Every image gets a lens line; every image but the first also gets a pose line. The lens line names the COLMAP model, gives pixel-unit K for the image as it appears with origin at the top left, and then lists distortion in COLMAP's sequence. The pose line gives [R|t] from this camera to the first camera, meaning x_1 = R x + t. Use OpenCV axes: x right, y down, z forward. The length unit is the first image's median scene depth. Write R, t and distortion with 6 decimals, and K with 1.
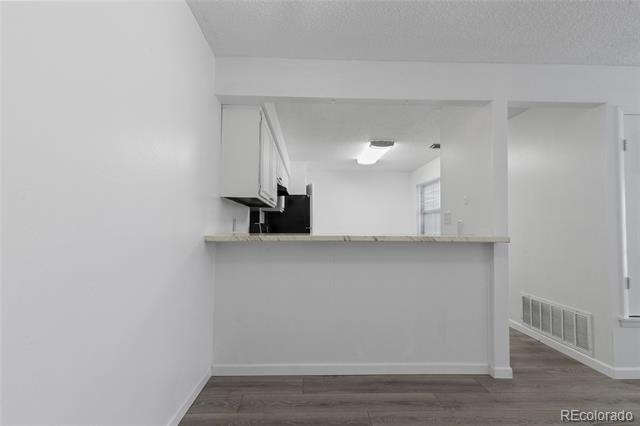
lens RADIAL K [[296.4, 0, 314.2], [0, 296.4, 214.7], [0, 0, 1]] dist [0.009052, -0.000328]
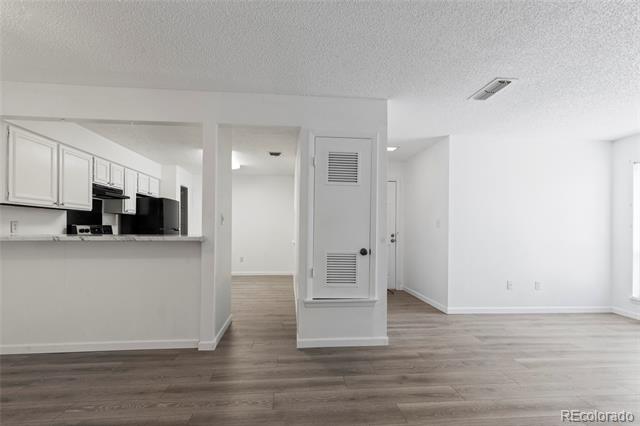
lens RADIAL K [[296.4, 0, 312.1], [0, 296.4, 224.9], [0, 0, 1]] dist [0.009052, -0.000328]
pose [[0.998282, -0.001438, 0.058580, 0.895837], [-0.000590, 0.999401, 0.034590, -0.014426], [-0.058594, -0.034565, 0.997683, -0.216895]]
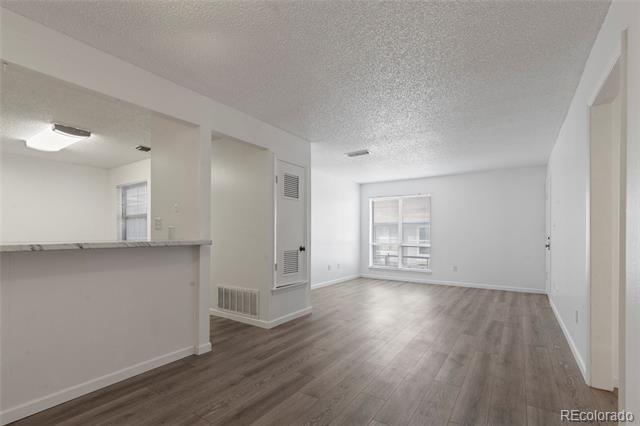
lens RADIAL K [[296.4, 0, 321.8], [0, 296.4, 234.2], [0, 0, 1]] dist [0.009052, -0.000328]
pose [[0.578573, -0.010671, 0.815561, -0.087013], [-0.029678, 0.998977, 0.034125, -0.006116], [-0.815090, -0.043948, 0.577665, -0.091387]]
